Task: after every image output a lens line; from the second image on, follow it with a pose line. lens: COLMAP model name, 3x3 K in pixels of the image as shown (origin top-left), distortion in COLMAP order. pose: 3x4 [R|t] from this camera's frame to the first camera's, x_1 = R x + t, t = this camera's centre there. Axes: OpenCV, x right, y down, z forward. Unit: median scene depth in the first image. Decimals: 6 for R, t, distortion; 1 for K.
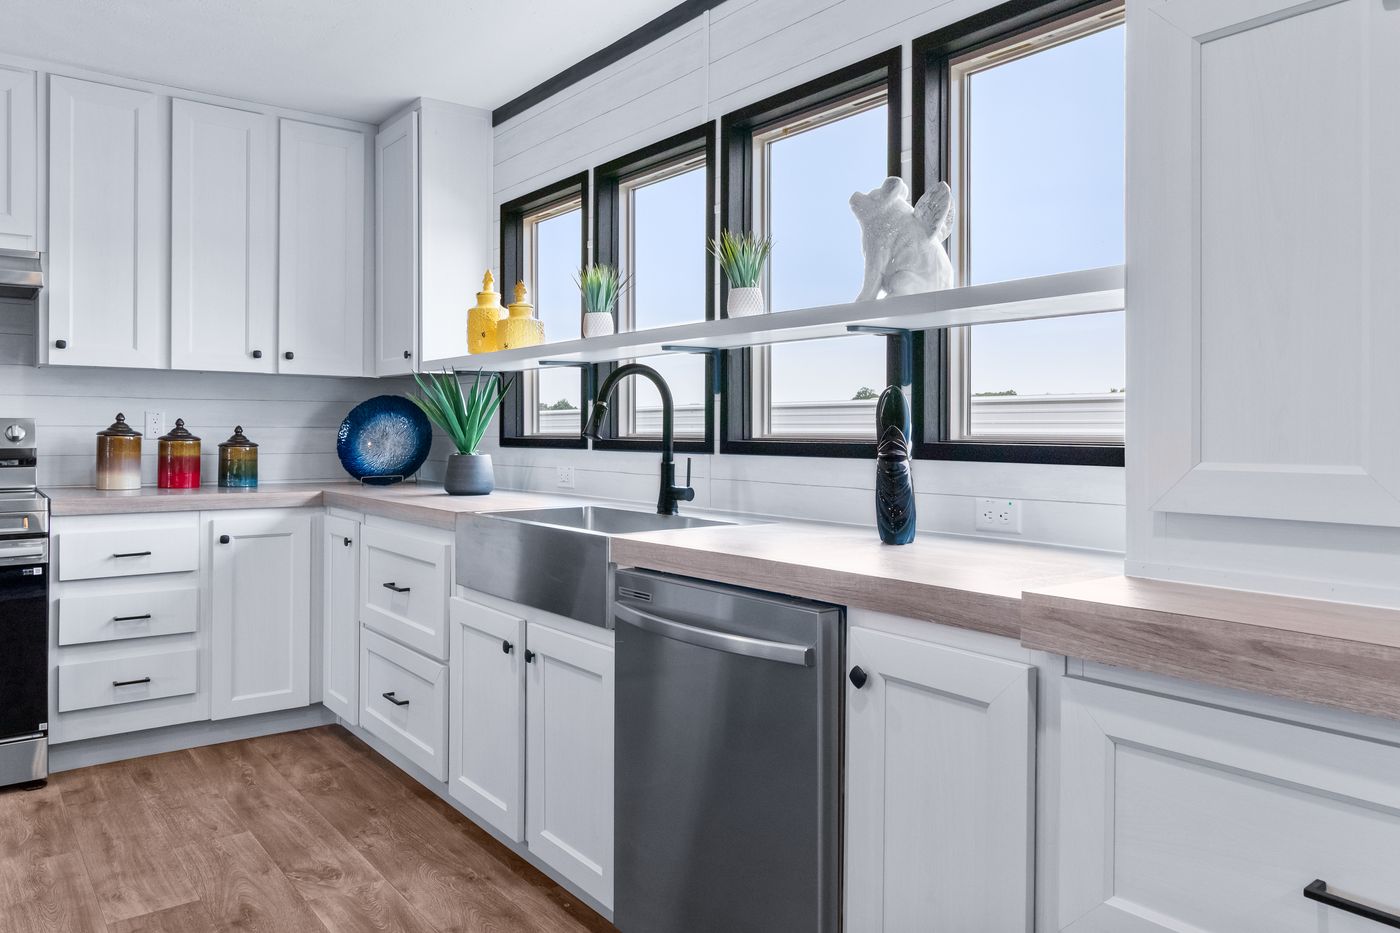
lens RADIAL K [[977.6, 0, 697.5], [0, 977.6, 445.6], [0, 0, 1]] dist [-0.003538, 0.004537]
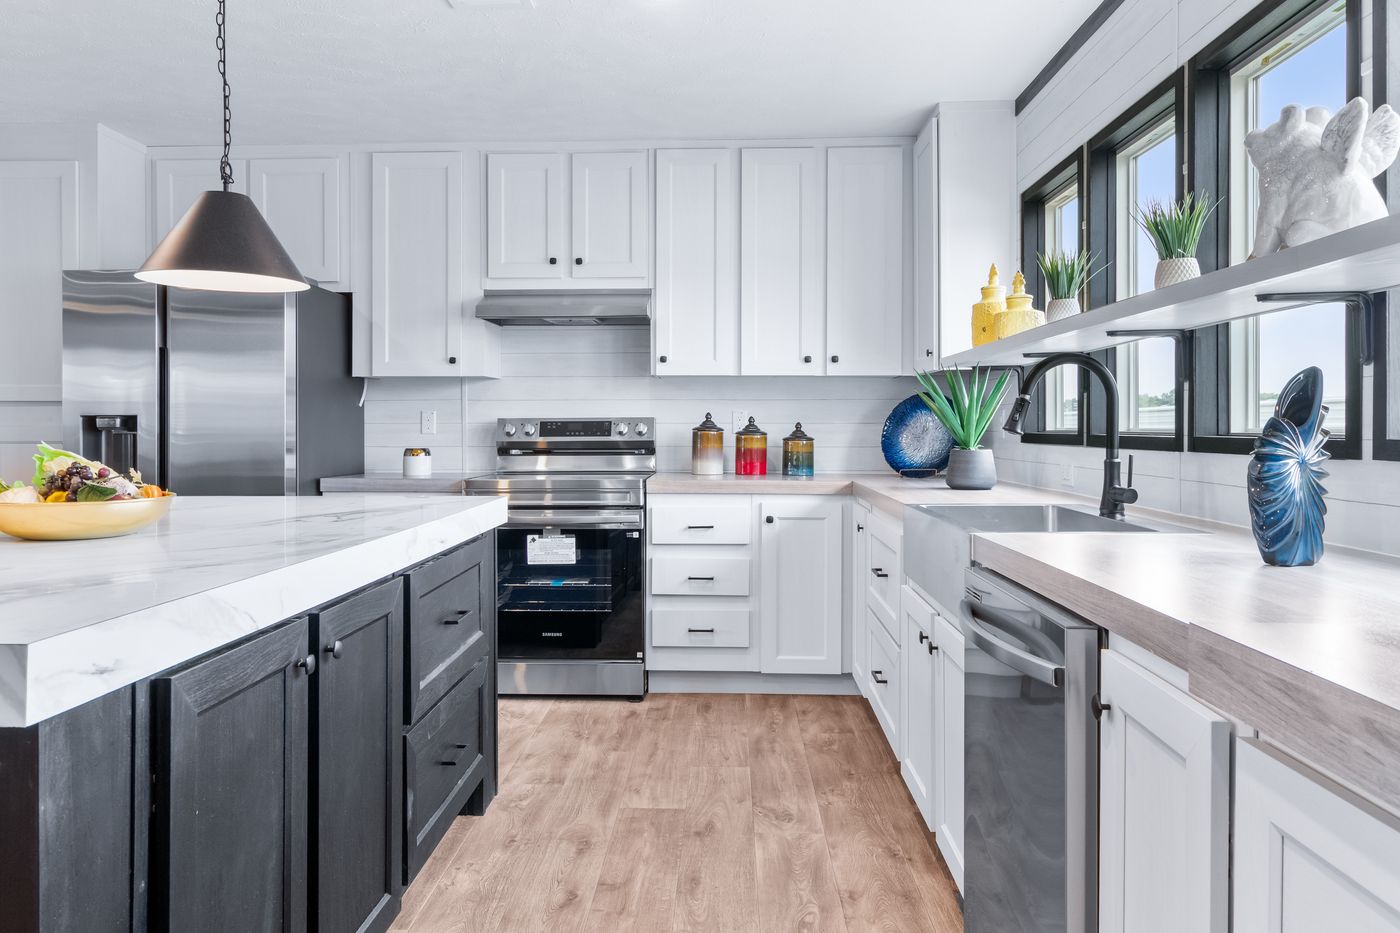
lens RADIAL K [[977.6, 0, 697.5], [0, 977.6, 445.6], [0, 0, 1]] dist [-0.003538, 0.004537]
pose [[0.768957, 0.009511, -0.639230, 0.214429], [-0.007083, 0.999955, 0.006358, 0.000799], [0.639262, -0.000361, 0.768989, 0.050685]]
